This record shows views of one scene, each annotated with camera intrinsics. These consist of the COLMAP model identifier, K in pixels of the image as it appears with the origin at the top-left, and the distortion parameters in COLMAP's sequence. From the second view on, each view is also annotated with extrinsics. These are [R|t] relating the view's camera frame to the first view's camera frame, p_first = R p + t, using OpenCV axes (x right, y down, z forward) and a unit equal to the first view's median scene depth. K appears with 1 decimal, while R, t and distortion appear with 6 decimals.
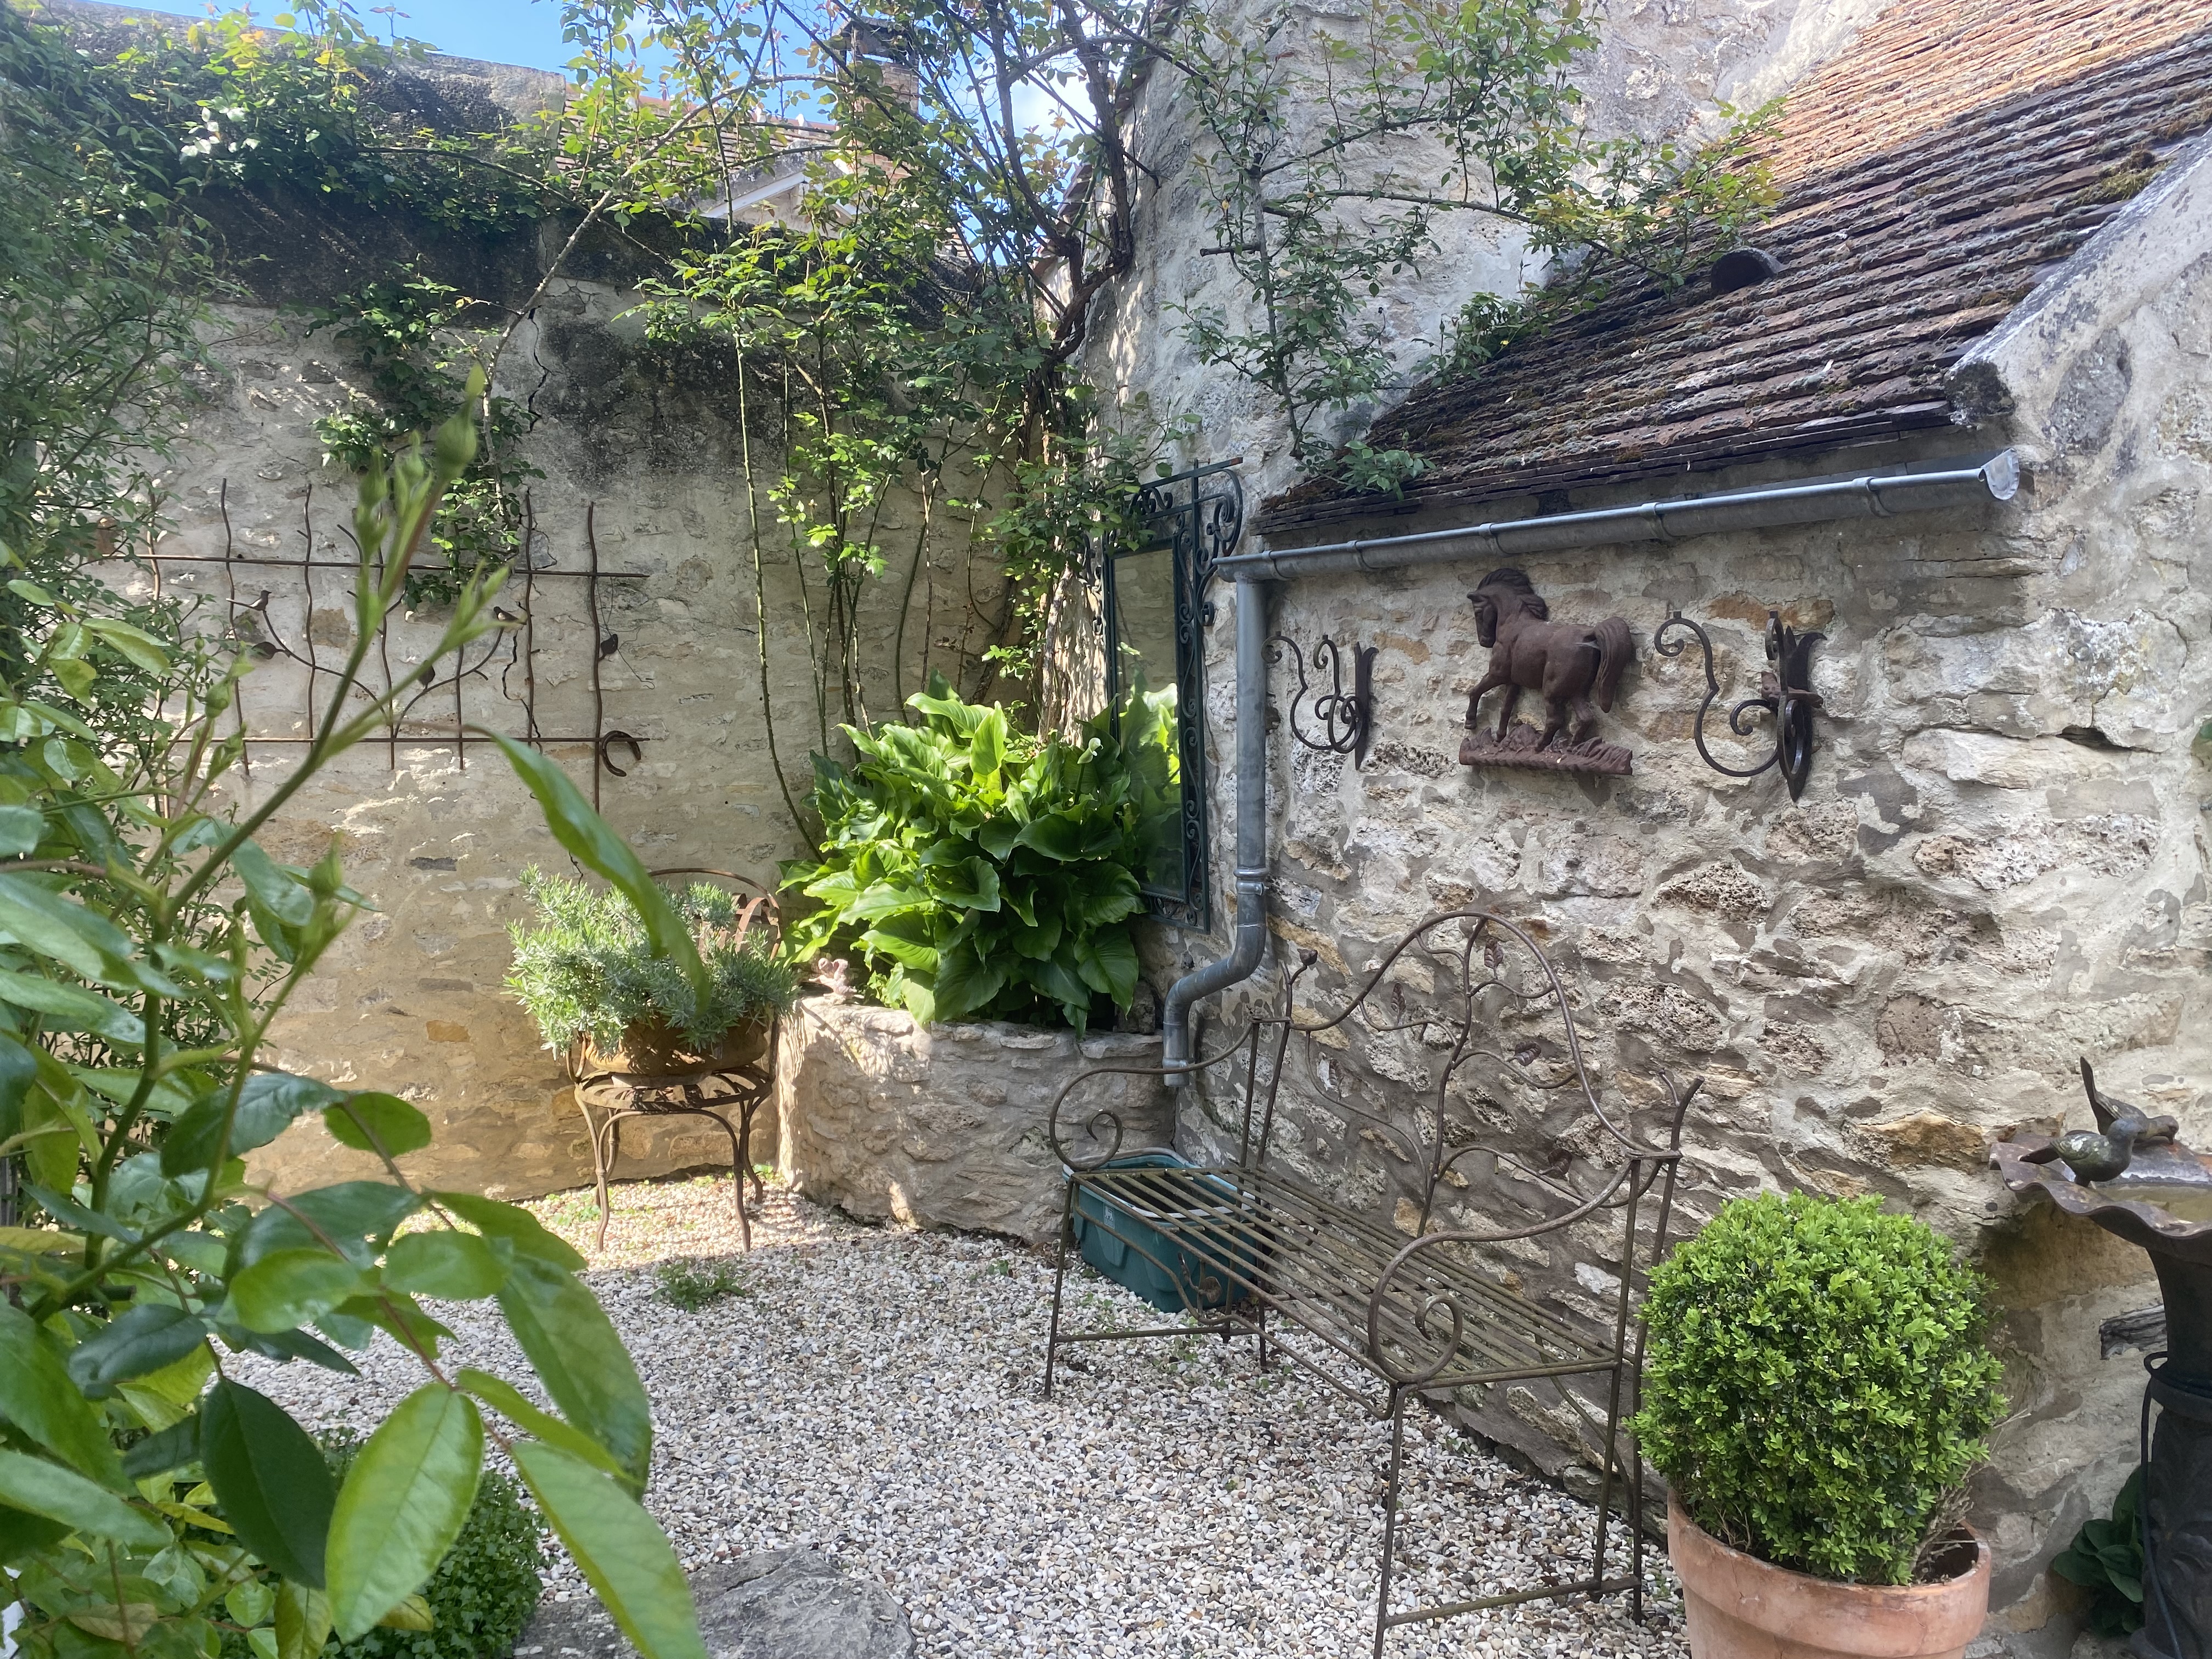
lens RADIAL K [[1669.6, 0, 1107.3], [0, 1669.6, 842.1], [0, 0, 1]] dist [0.041508, -0.039197]
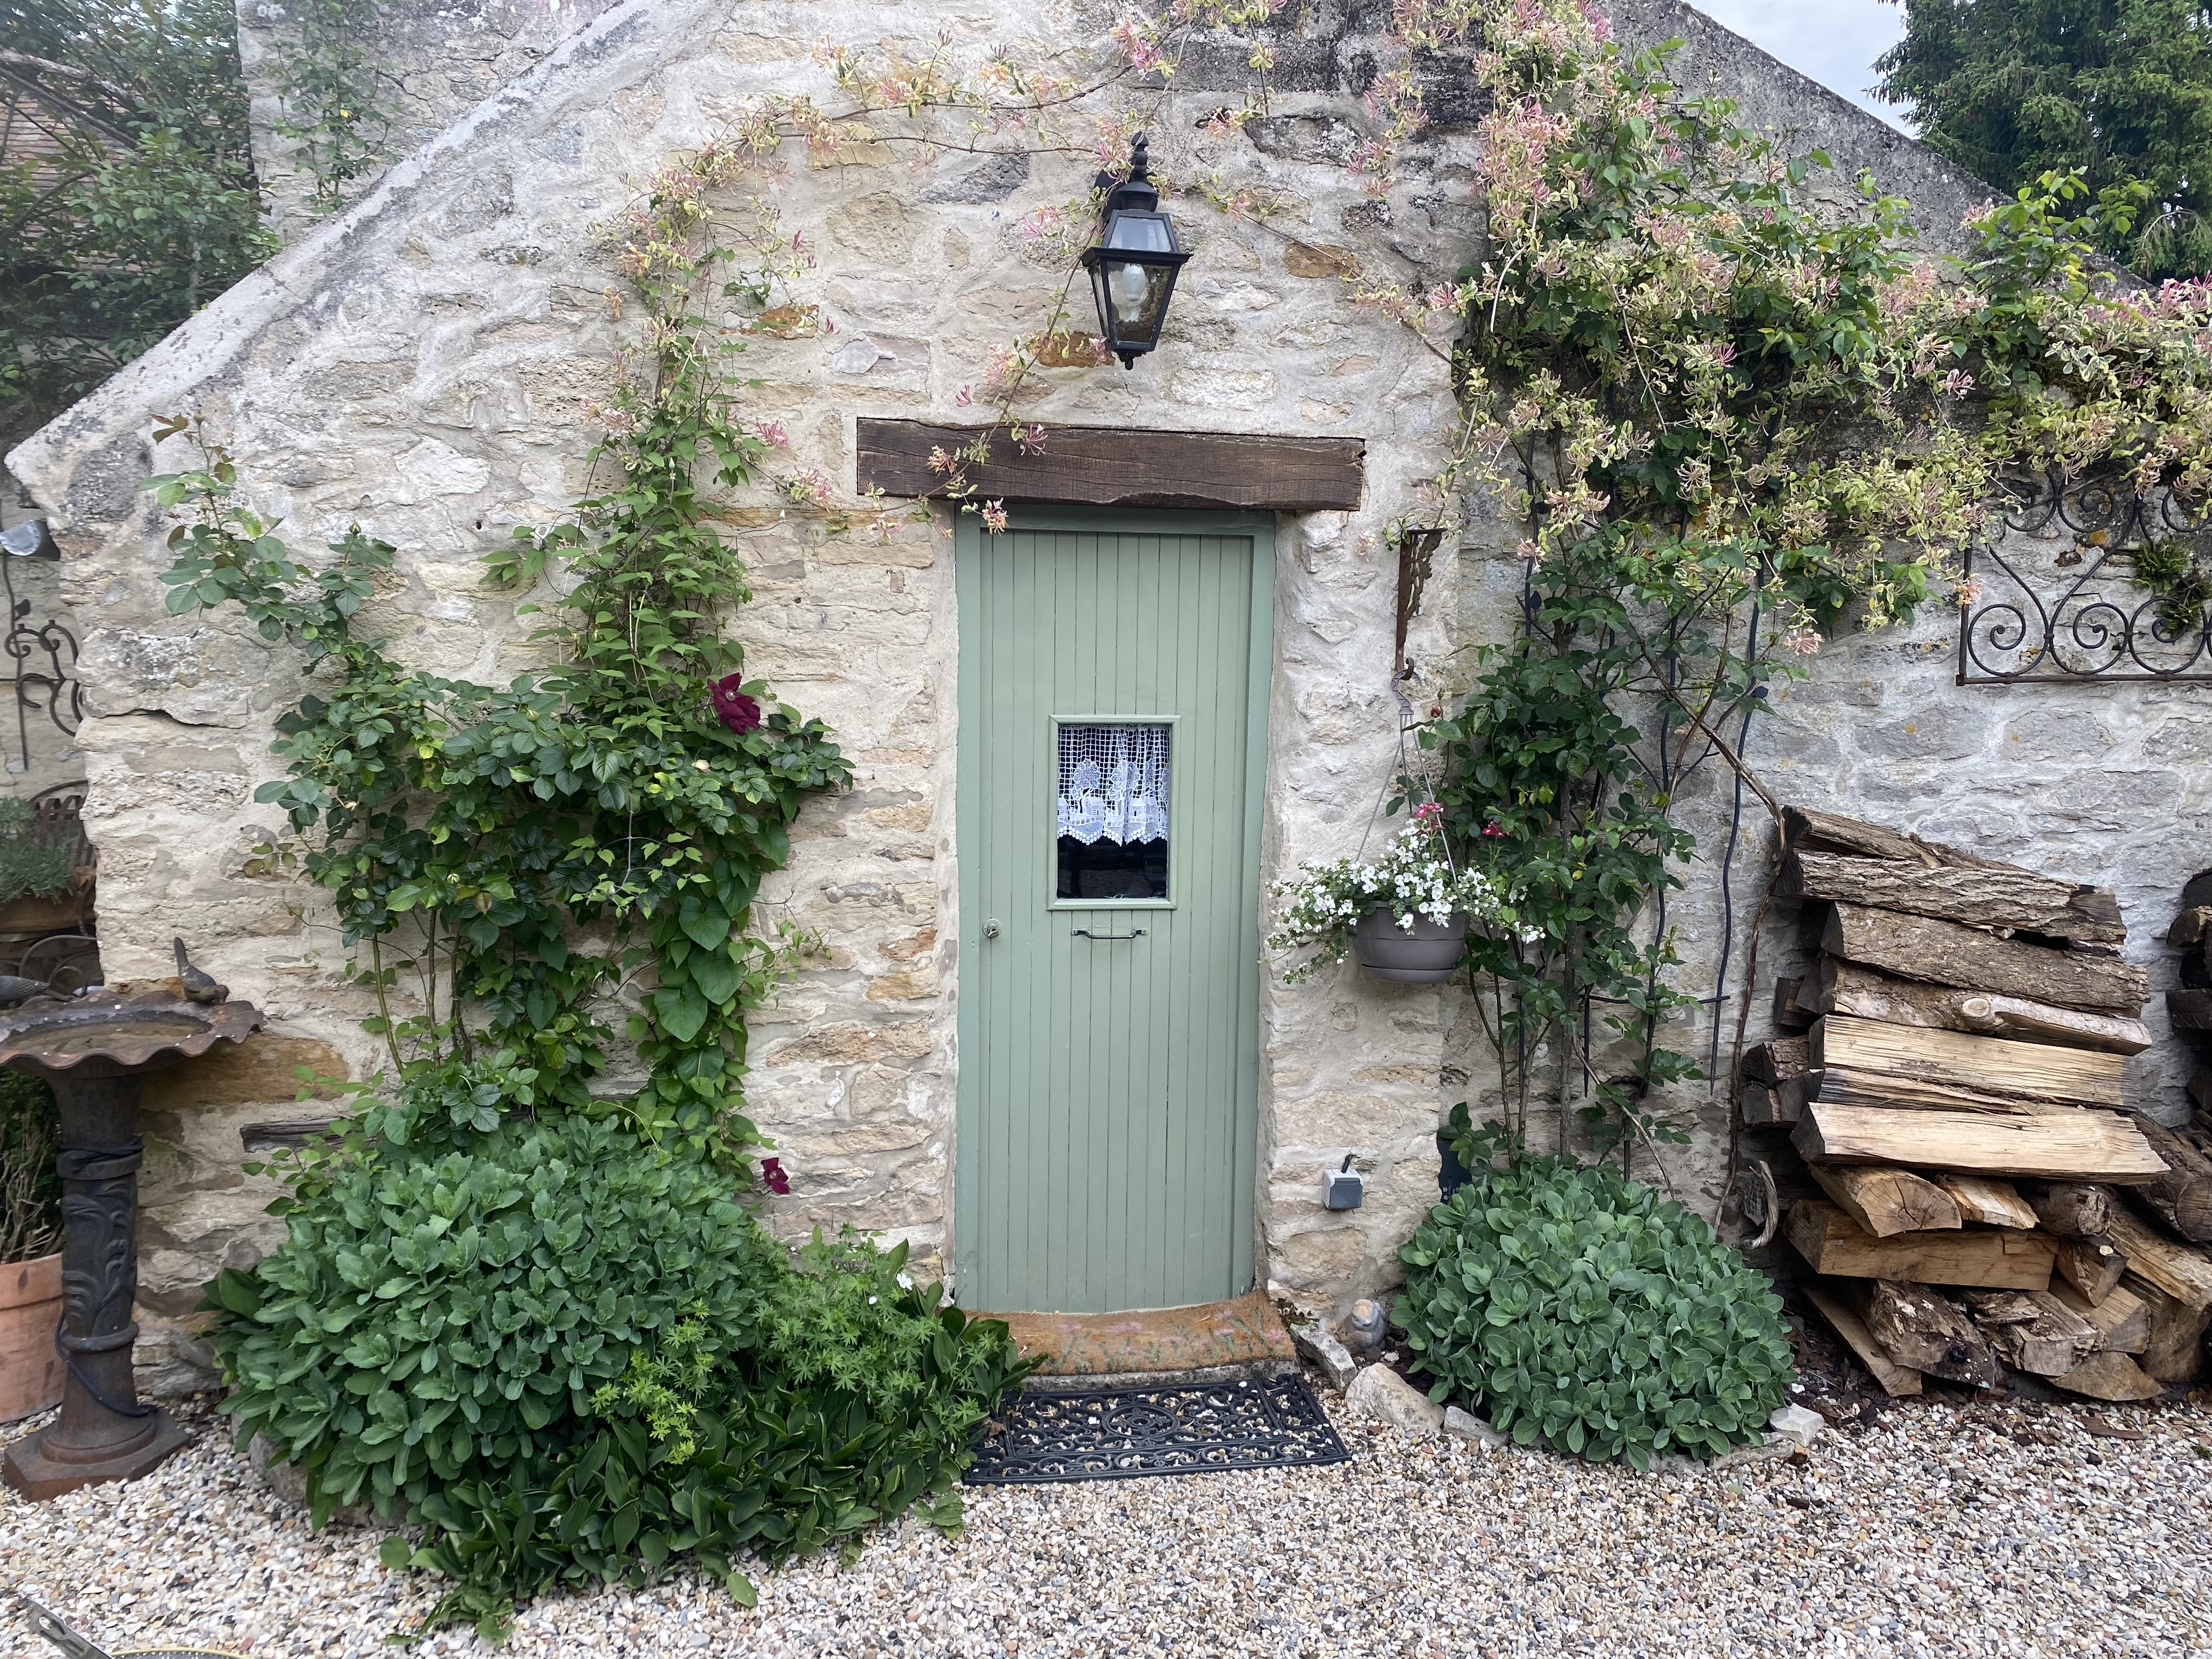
lens RADIAL K [[1669.6, 0, 1102.3], [0, 1669.6, 840.2], [0, 0, 1]] dist [0.041508, -0.039197]
pose [[0.975563, 0.035147, -0.216889, 1.687649], [-0.024507, 0.998369, 0.051554, -0.050970], [0.218348, -0.044979, 0.974834, -0.231255]]
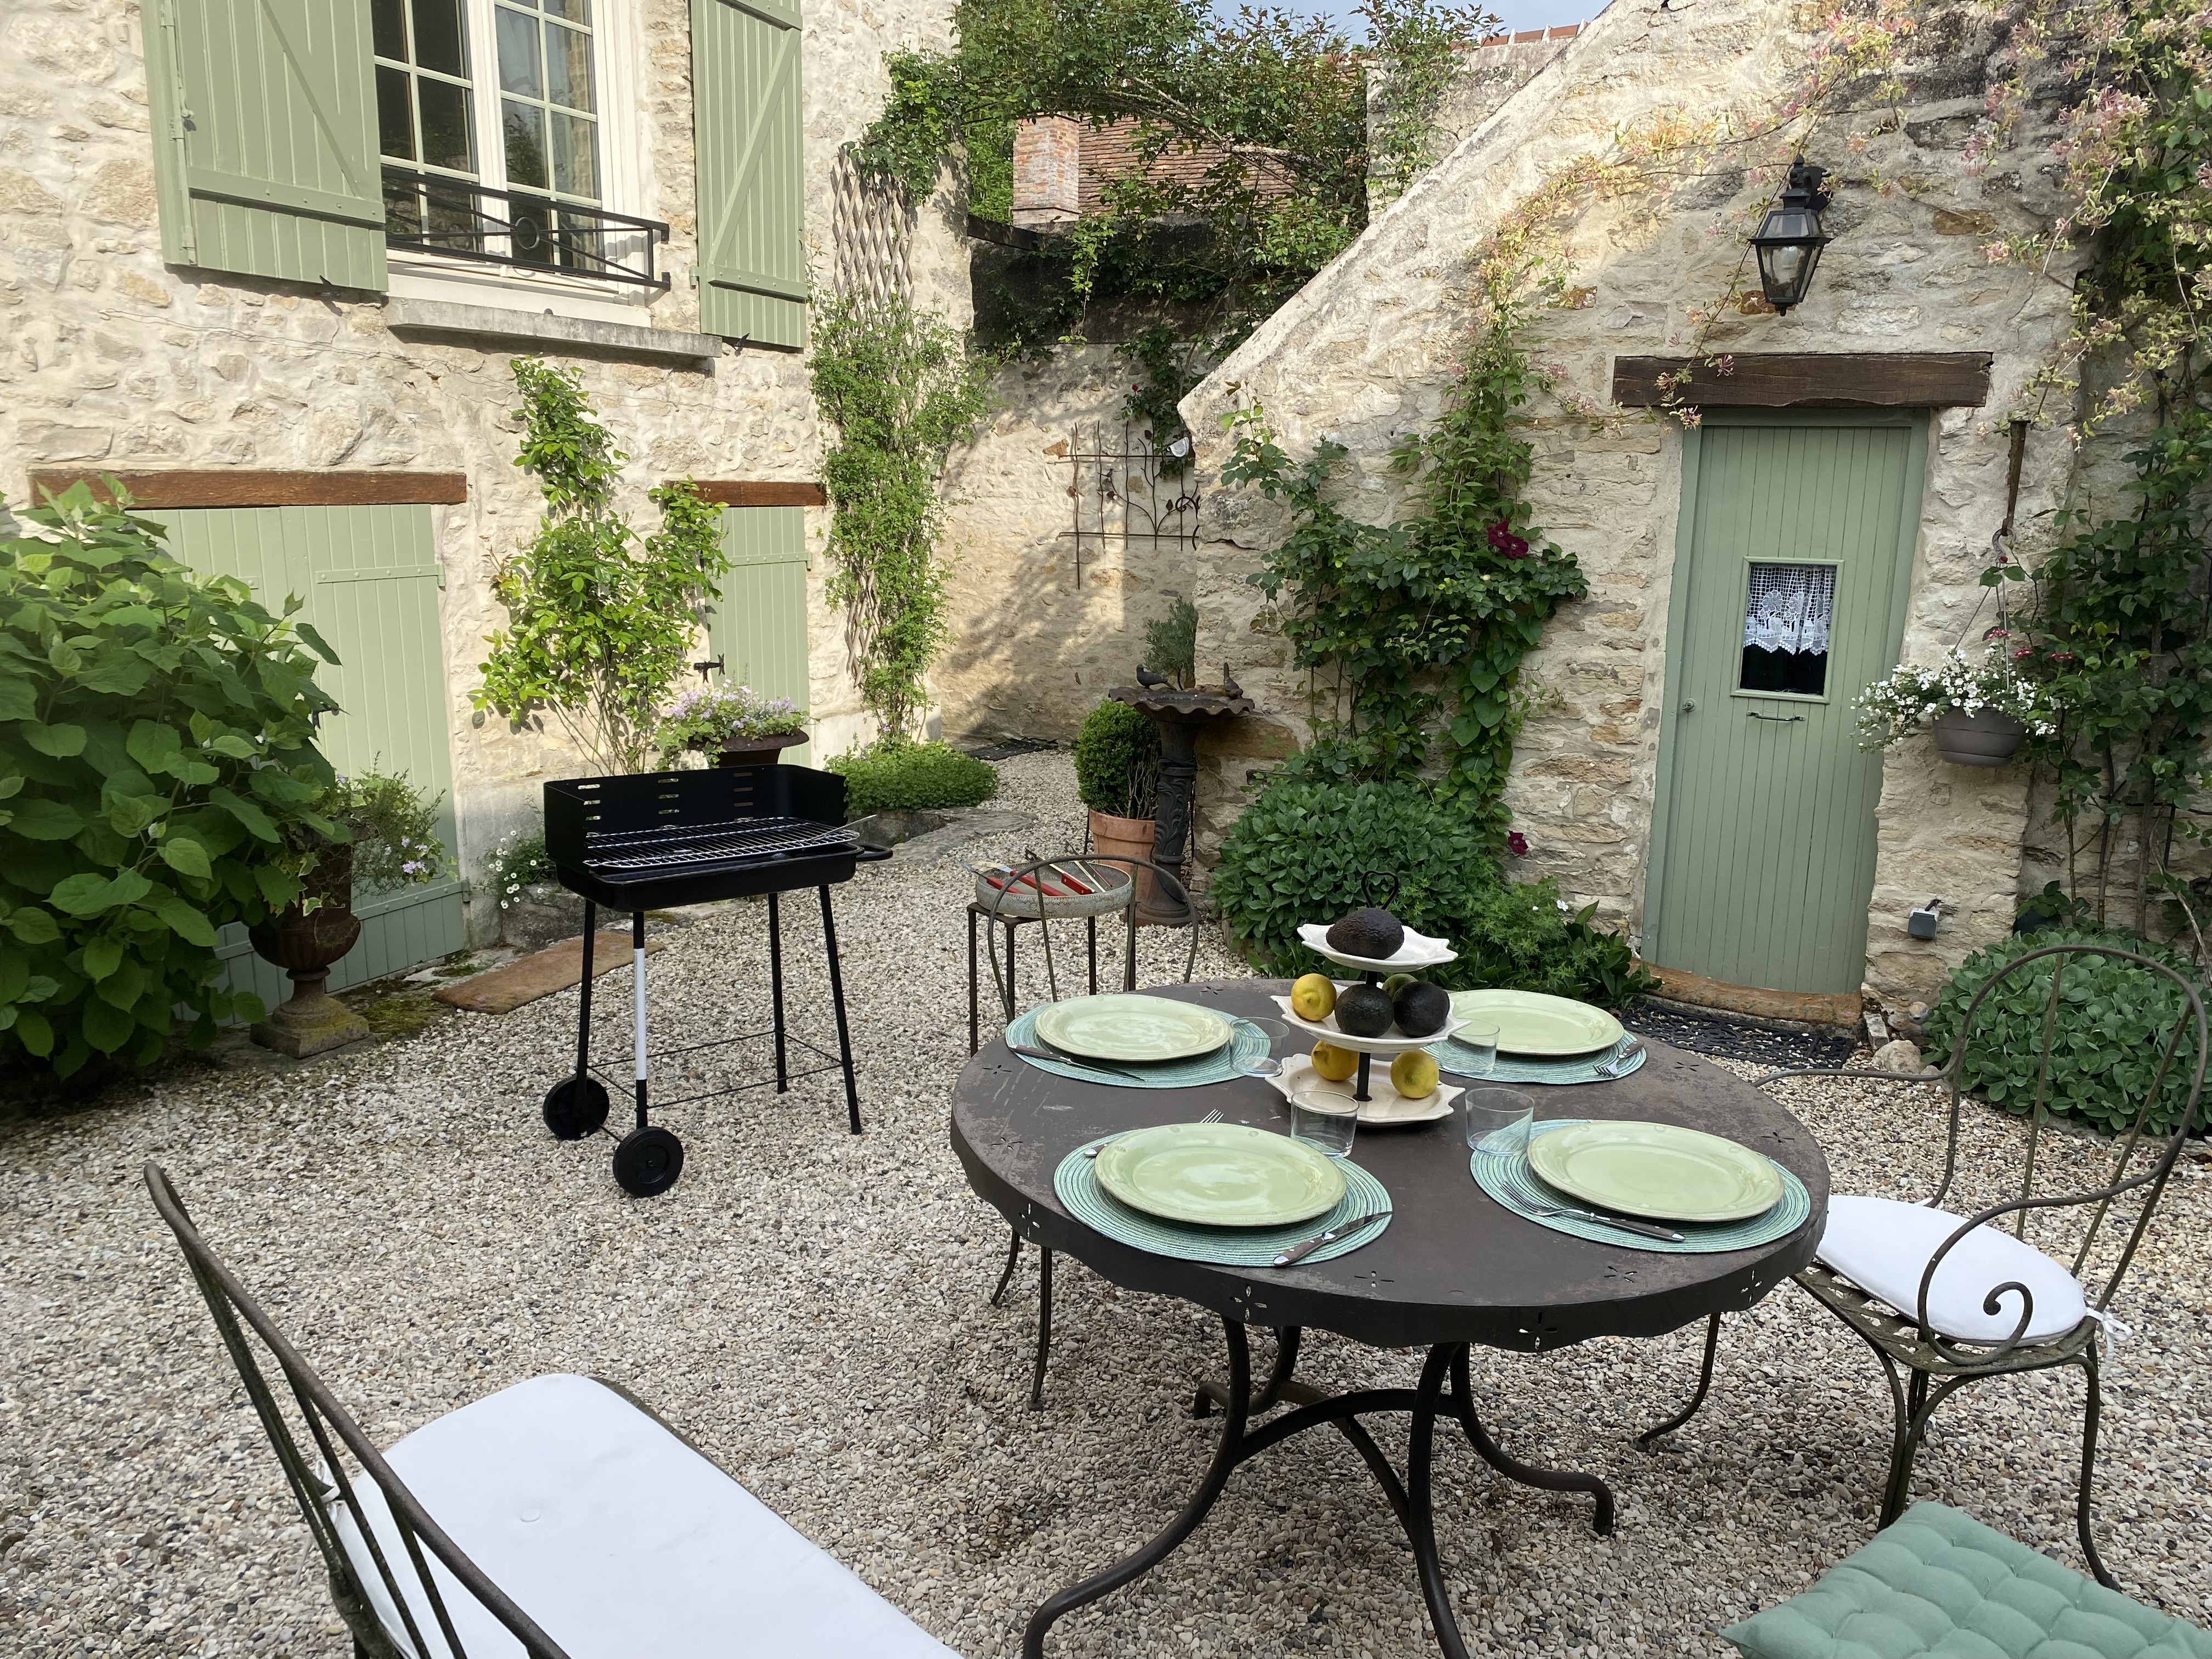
lens RADIAL K [[1669.6, 0, 1091.5], [0, 1669.6, 834.1], [0, 0, 1]] dist [0.041508, -0.039197]
pose [[0.589846, 0.167810, -0.789887, 2.634480], [-0.084663, 0.985630, 0.146173, 0.024688], [0.803066, -0.019345, 0.595577, -0.769296]]
